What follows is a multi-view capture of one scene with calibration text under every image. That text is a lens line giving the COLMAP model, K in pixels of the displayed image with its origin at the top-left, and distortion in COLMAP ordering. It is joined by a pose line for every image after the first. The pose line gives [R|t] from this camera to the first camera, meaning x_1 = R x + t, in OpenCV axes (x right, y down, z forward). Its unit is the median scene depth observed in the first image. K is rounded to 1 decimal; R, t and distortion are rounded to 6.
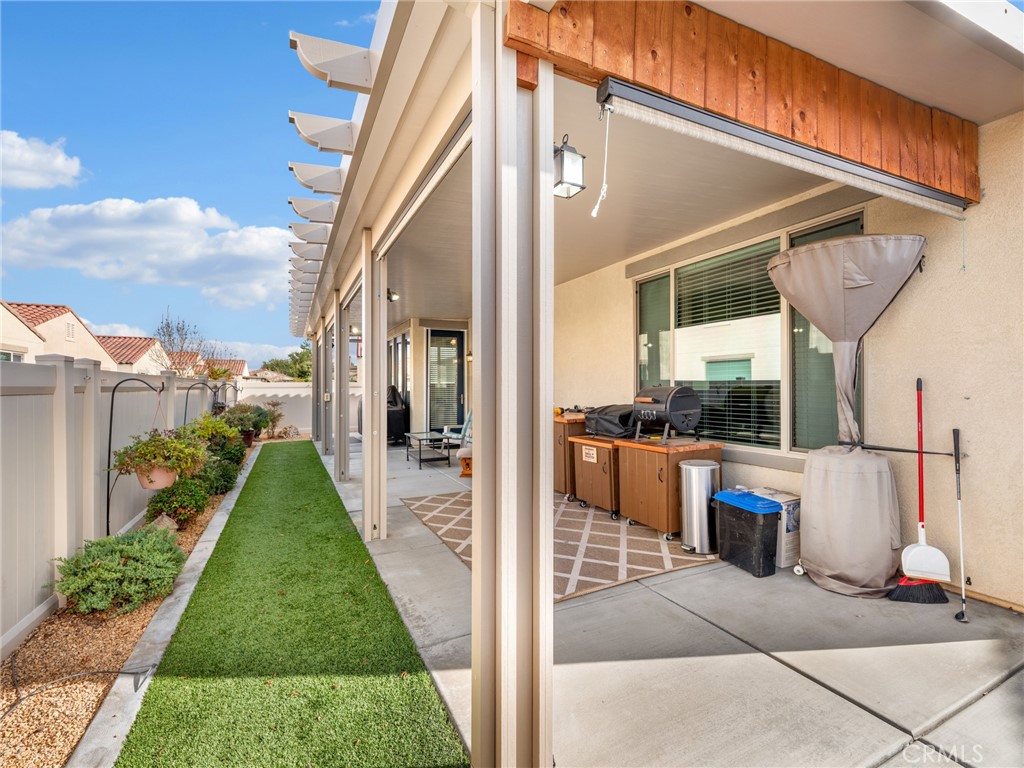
lens RADIAL K [[463.8, 0, 514.3], [0, 463.8, 383.7], [0, 0, 1]] dist [-0.001747, -0.000063]
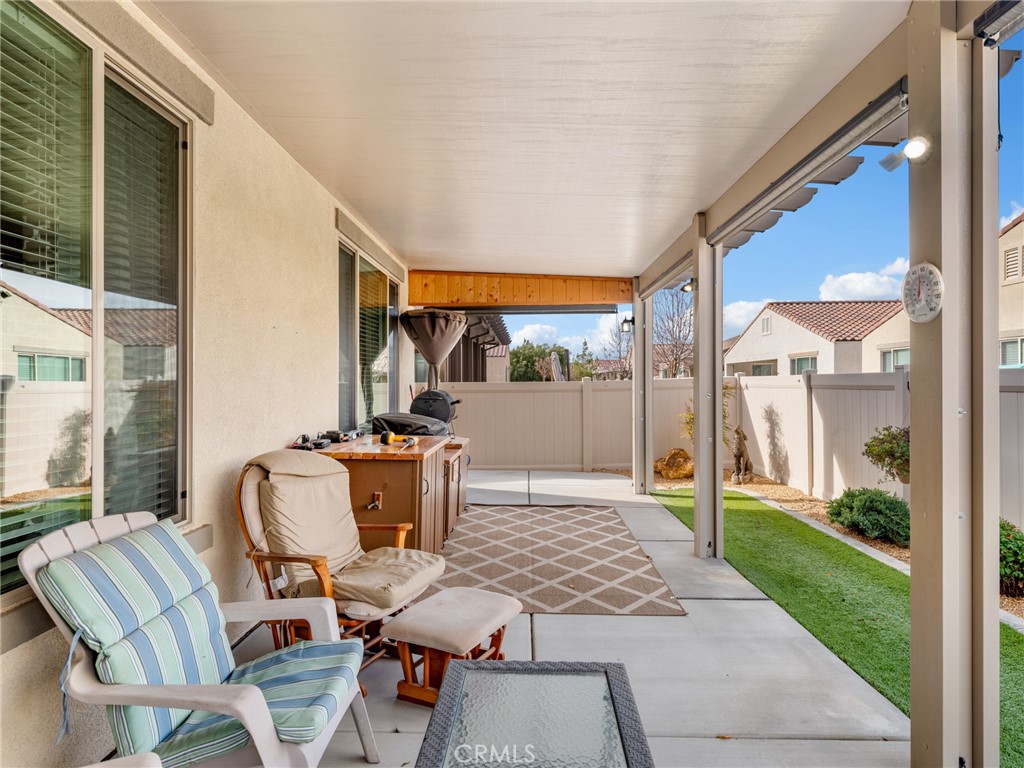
lens RADIAL K [[615.0, 0, 510.7], [0, 615.0, 381.7], [0, 0, 1]] dist [0.000311, 0.000023]
pose [[-0.889310, 0.010186, 0.457191, -0.540636], [0.007509, 0.999942, -0.007671, -0.000809], [-0.457242, -0.003389, -0.889336, 2.373727]]
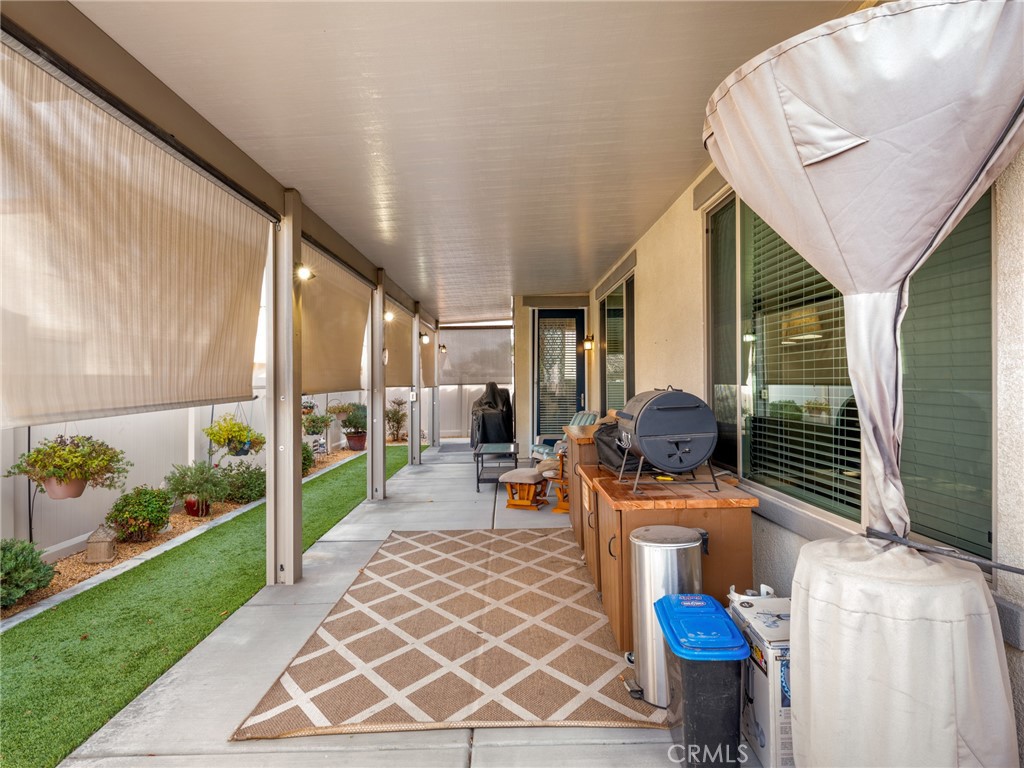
lens RADIAL K [[576.7, 0, 509.5], [0, 576.7, 378.3], [0, 0, 1]] dist [0.000153, -0.000797]
pose [[0.902359, -0.005618, -0.430949, 0.496204], [0.007329, 0.999970, 0.002308, -0.013338], [0.430923, -0.005241, 0.902373, 0.296679]]
